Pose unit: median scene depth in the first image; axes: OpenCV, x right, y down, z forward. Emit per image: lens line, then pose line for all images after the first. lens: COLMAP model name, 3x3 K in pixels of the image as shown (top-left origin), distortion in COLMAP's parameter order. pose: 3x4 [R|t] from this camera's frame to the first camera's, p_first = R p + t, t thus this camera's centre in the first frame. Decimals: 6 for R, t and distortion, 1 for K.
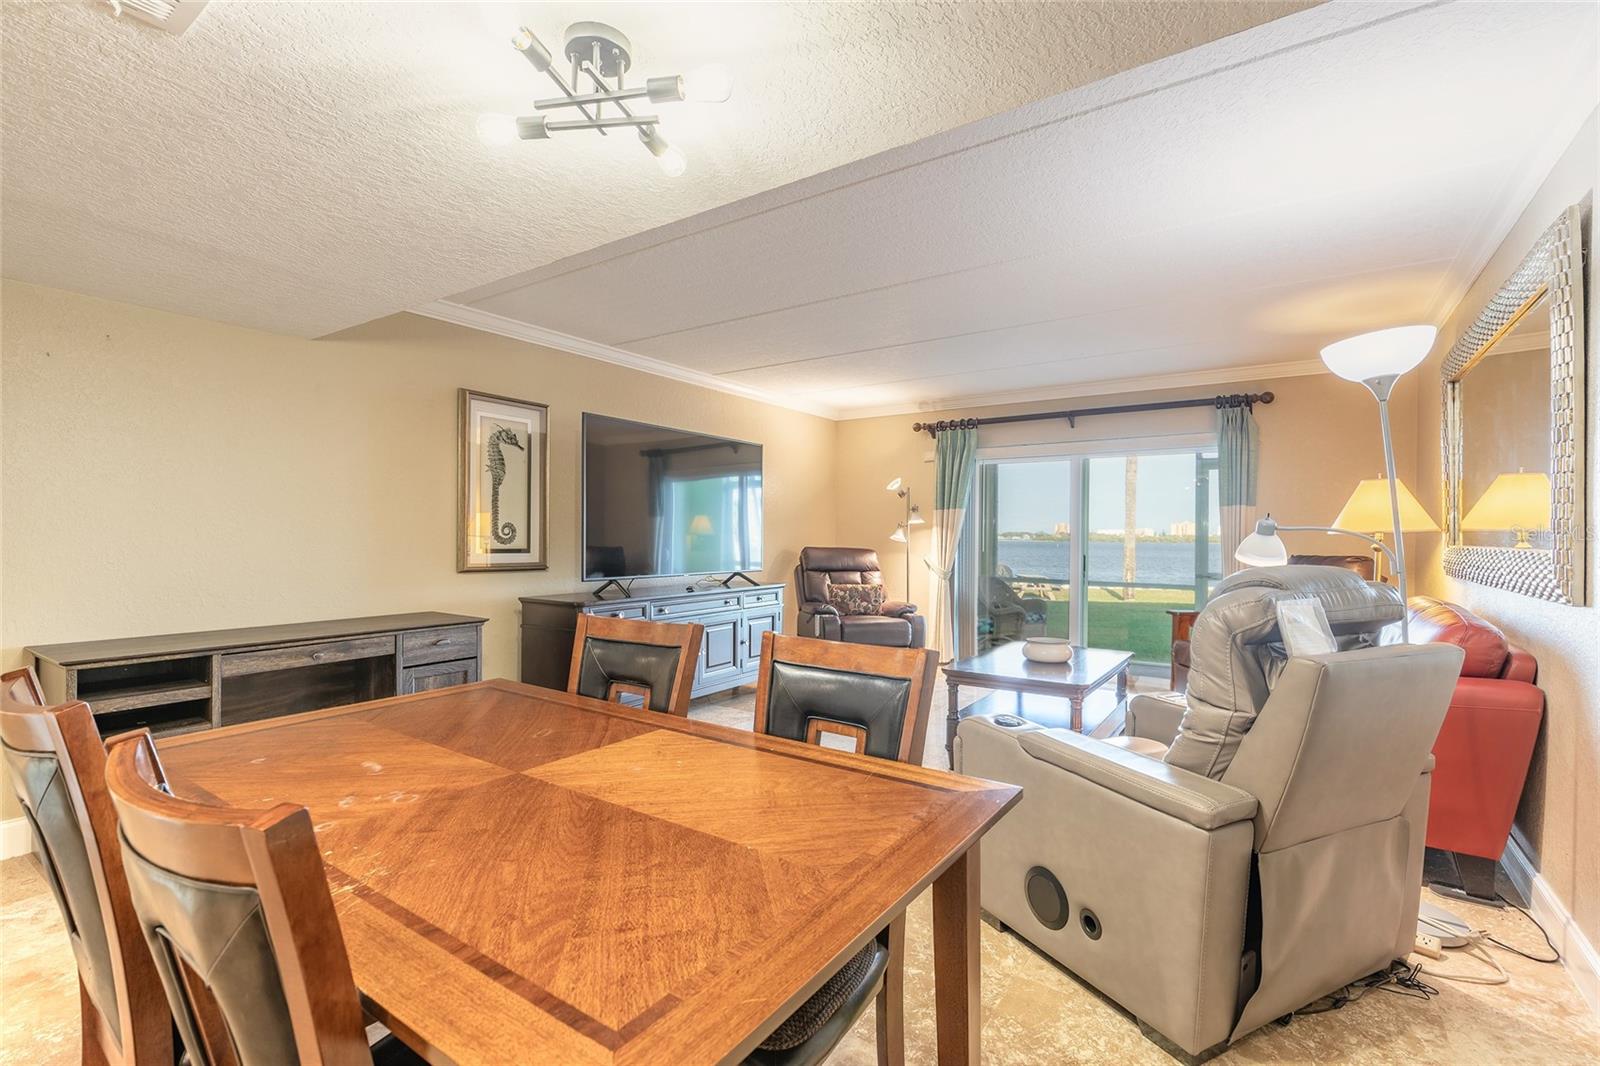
lens RADIAL K [[716.5, 0, 795.3], [0, 716.5, 536.9], [0, 0, 1]] dist [0.003269, 0.000077]
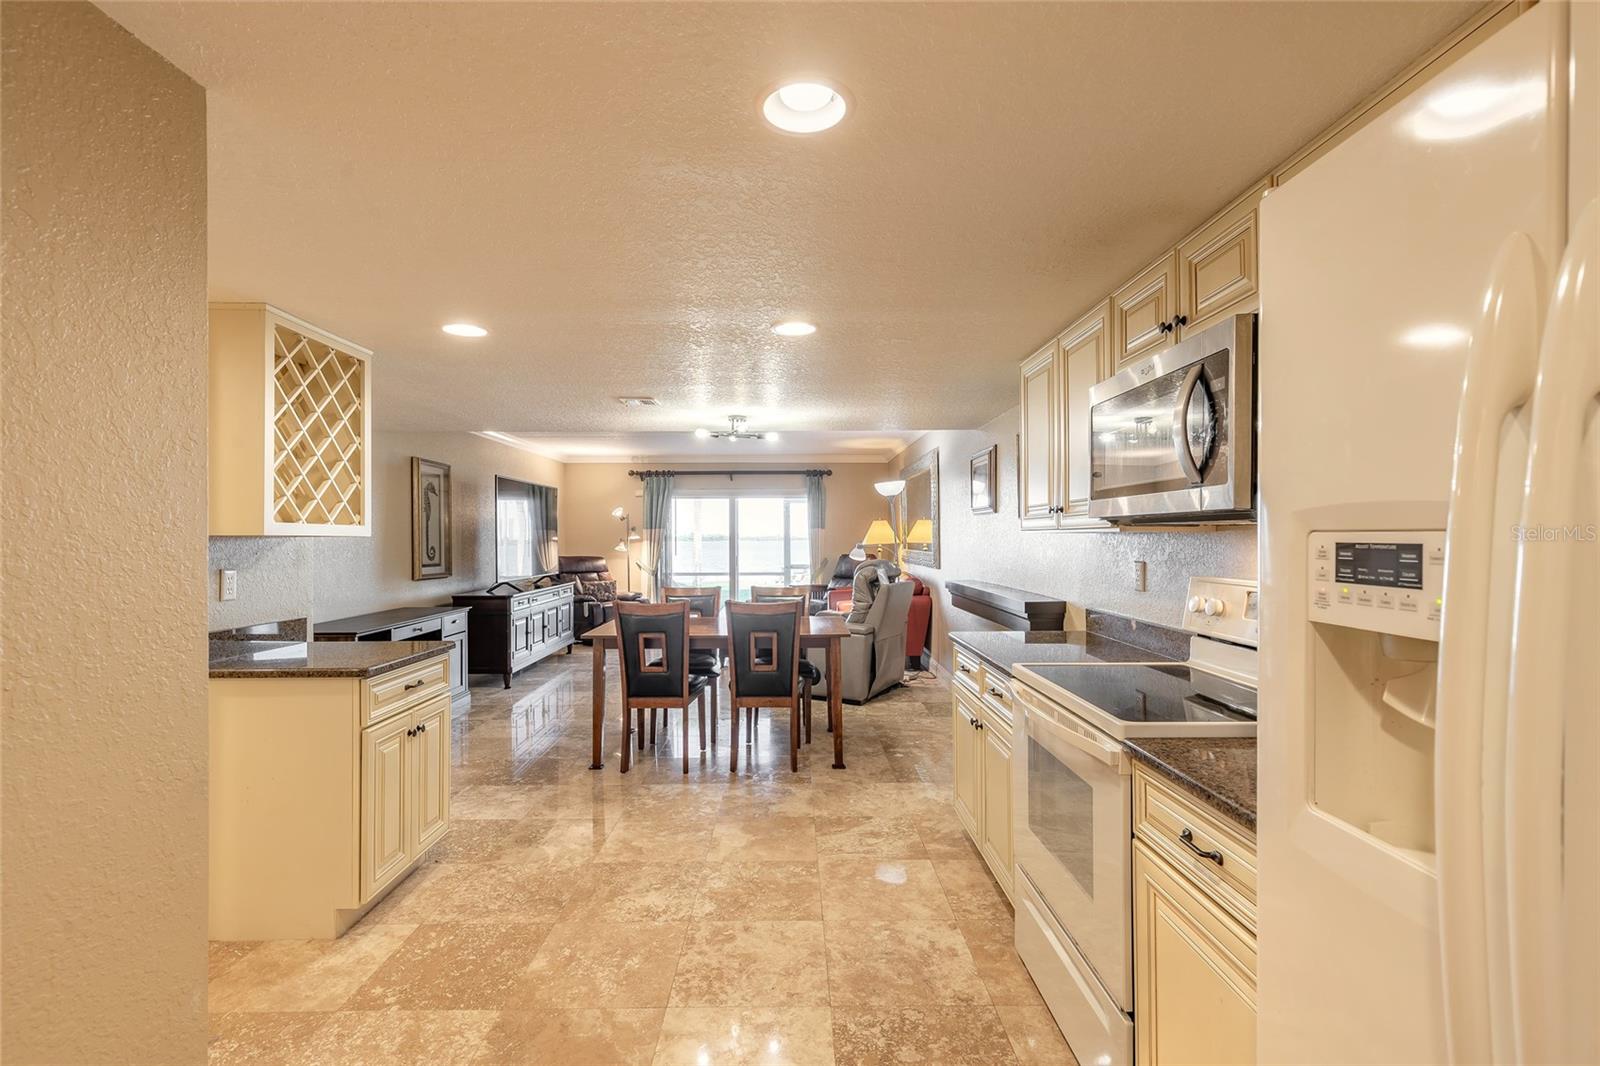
lens RADIAL K [[716.5, 0, 795.3], [0, 716.5, 536.9], [0, 0, 1]] dist [0.003269, 0.000077]
pose [[0.813872, -0.012458, 0.580910, -0.525411], [0.013669, 0.999904, 0.002293, -0.025942], [-0.580883, 0.006074, 0.813964, -0.503331]]
